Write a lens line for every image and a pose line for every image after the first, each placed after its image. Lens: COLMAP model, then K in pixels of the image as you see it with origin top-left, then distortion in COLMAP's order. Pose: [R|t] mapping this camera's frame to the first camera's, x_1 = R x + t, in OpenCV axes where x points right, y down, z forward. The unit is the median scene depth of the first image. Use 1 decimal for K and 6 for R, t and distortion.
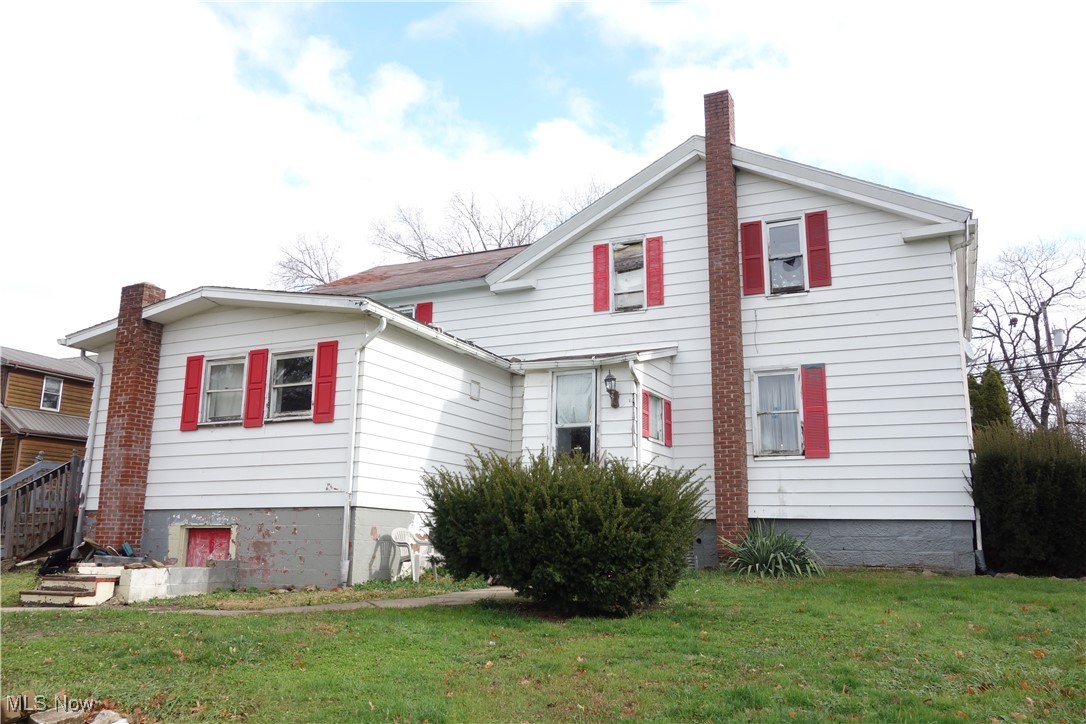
lens RADIAL K [[857.6, 0, 541.7], [0, 857.6, 361.6], [0, 0, 1]] dist [0.015236, -0.000239]
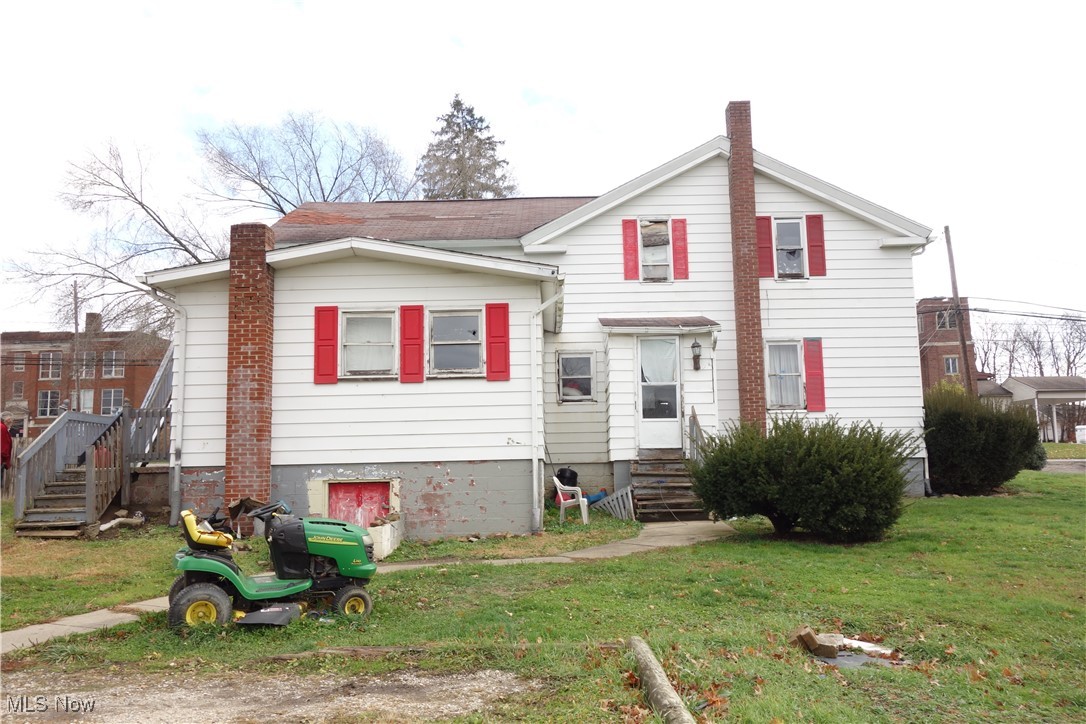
lens RADIAL K [[857.6, 0, 542.2], [0, 857.6, 360.3], [0, 0, 1]] dist [0.015236, -0.000239]
pose [[0.905710, 0.025374, 0.423139, -0.580476], [-0.059270, 0.995982, 0.067140, -0.025078], [-0.419735, -0.085888, 0.903574, 0.021561]]
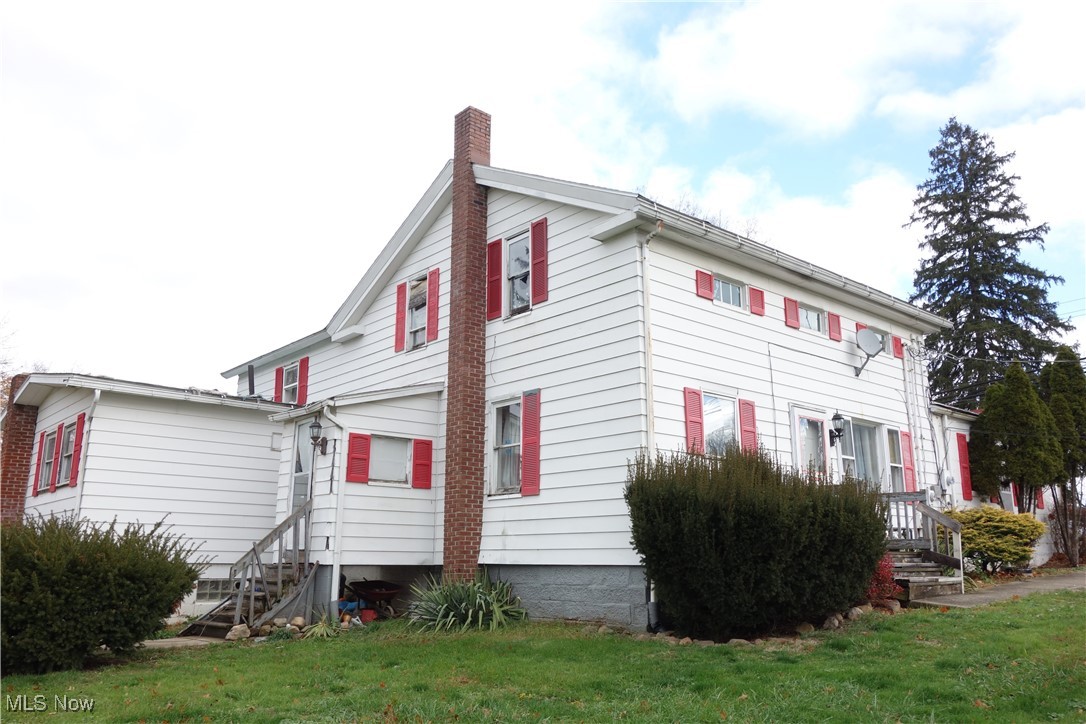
lens RADIAL K [[857.6, 0, 535.5], [0, 857.6, 363.8], [0, 0, 1]] dist [0.015236, -0.000239]
pose [[0.914300, -0.103274, -0.391650, 0.675580], [0.091438, 0.994614, -0.048807, 0.019602], [0.394581, 0.008813, 0.918819, 0.178056]]
